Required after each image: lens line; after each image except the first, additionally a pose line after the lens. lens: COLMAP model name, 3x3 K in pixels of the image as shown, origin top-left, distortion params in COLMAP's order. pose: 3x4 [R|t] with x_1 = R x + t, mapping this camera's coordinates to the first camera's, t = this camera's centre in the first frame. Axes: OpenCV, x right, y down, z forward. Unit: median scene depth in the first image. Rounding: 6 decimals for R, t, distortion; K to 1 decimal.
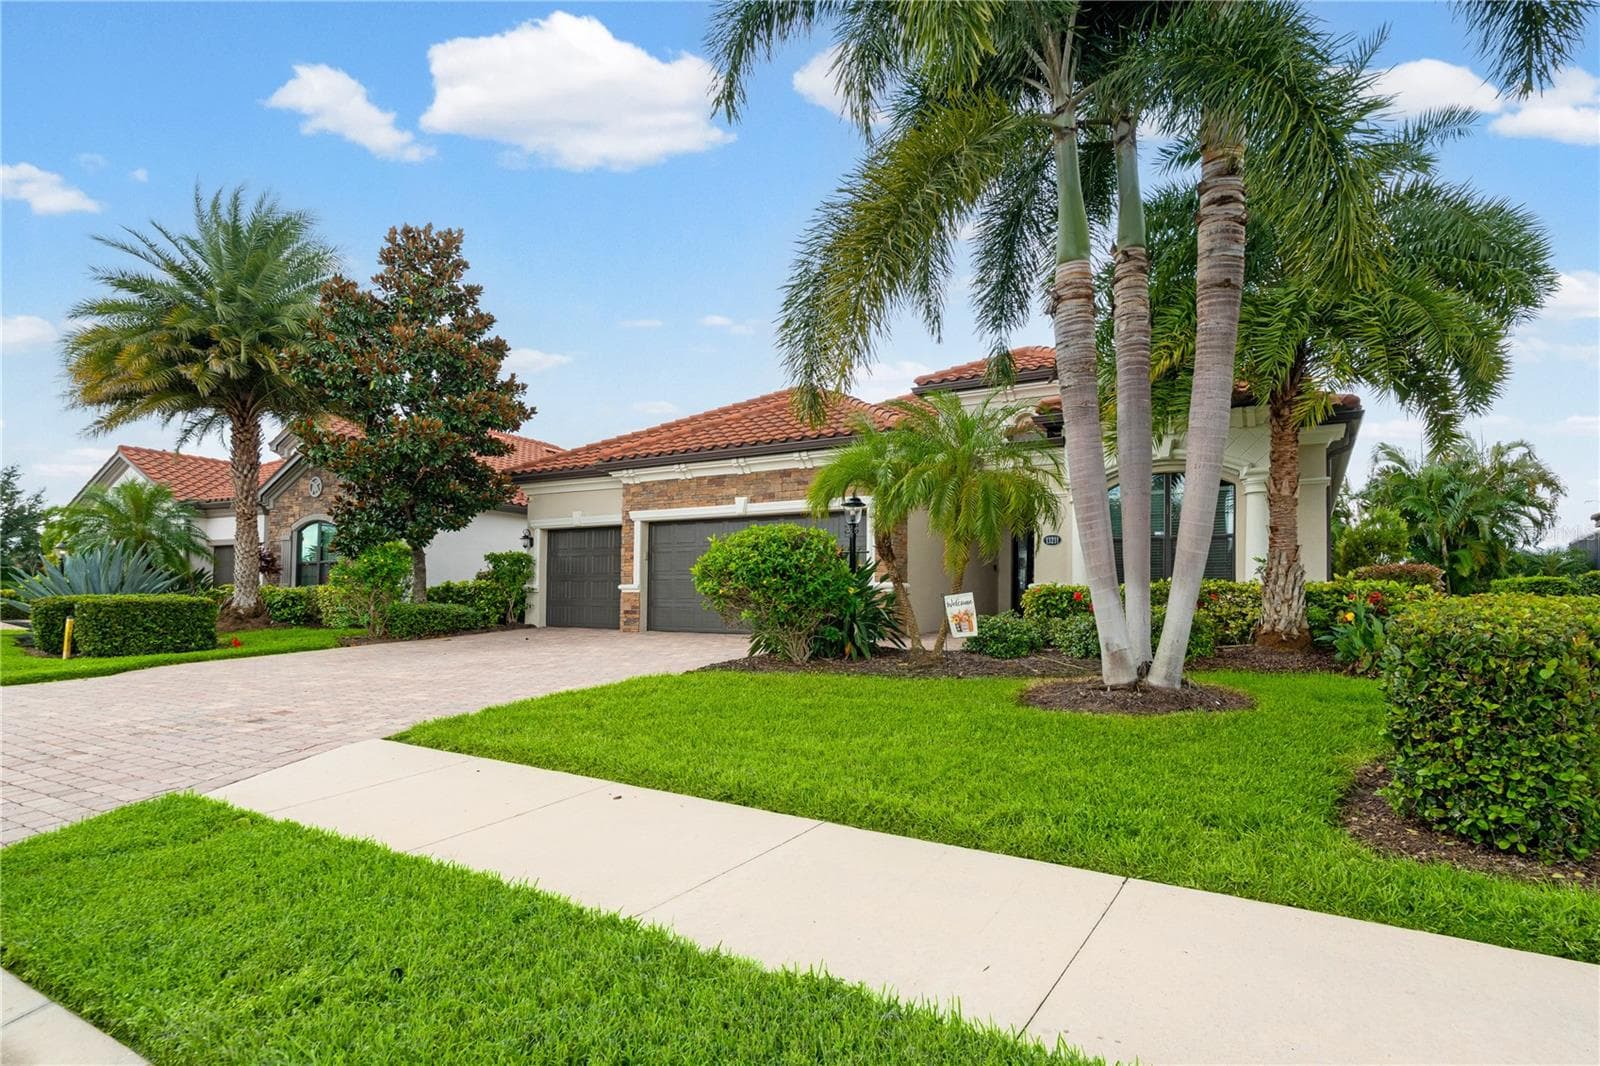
lens RADIAL K [[828.9, 0, 793.4], [0, 828.9, 597.1], [0, 0, 1]] dist [-0.000043, -0.000493]
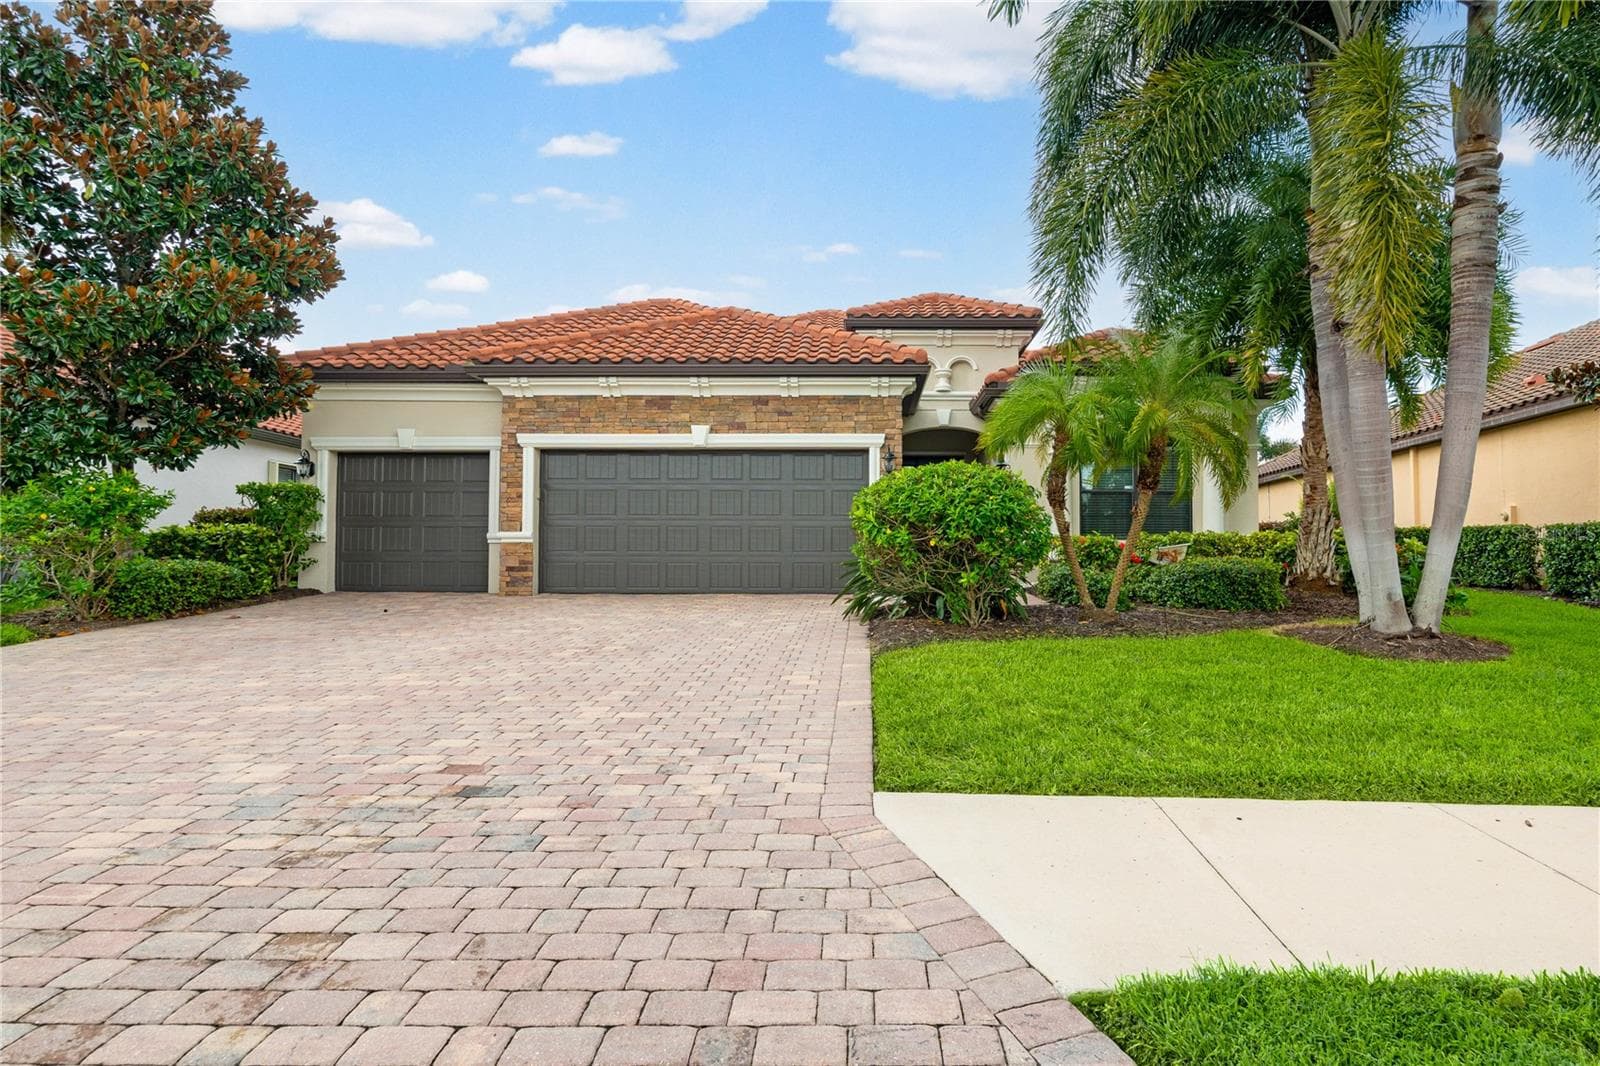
lens RADIAL K [[850.4, 0, 800.0], [0, 850.4, 533.0], [0, 0, 1]] dist [-0.001584, -0.000156]
pose [[0.861471, 0.006135, 0.507769, -0.365943], [0.001722, 0.999886, -0.015003, -0.002236], [-0.507804, 0.013799, 0.861362, 0.214815]]
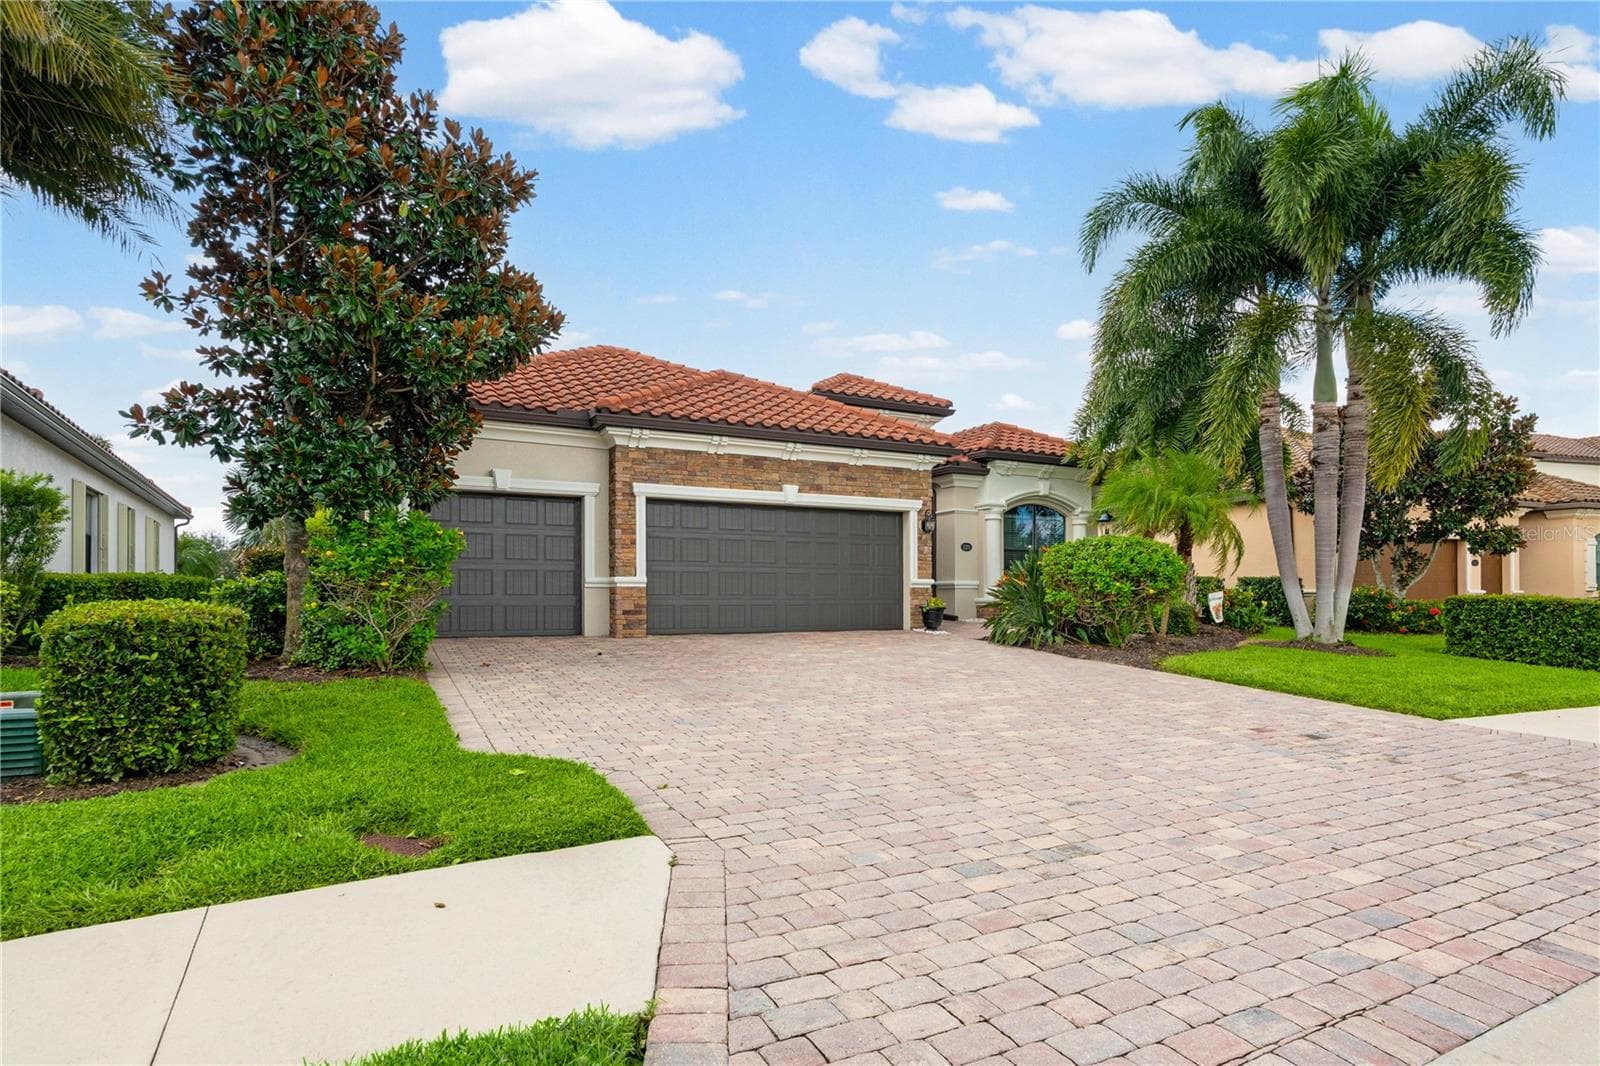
lens RADIAL K [[828.9, 0, 793.4], [0, 828.9, 597.1], [0, 0, 1]] dist [-0.000043, -0.000493]
pose [[0.524483, -0.010758, 0.851353, -0.779743], [0.000523, 0.999924, 0.012313, -0.005647], [-0.851421, -0.006013, 0.524449, 0.464950]]
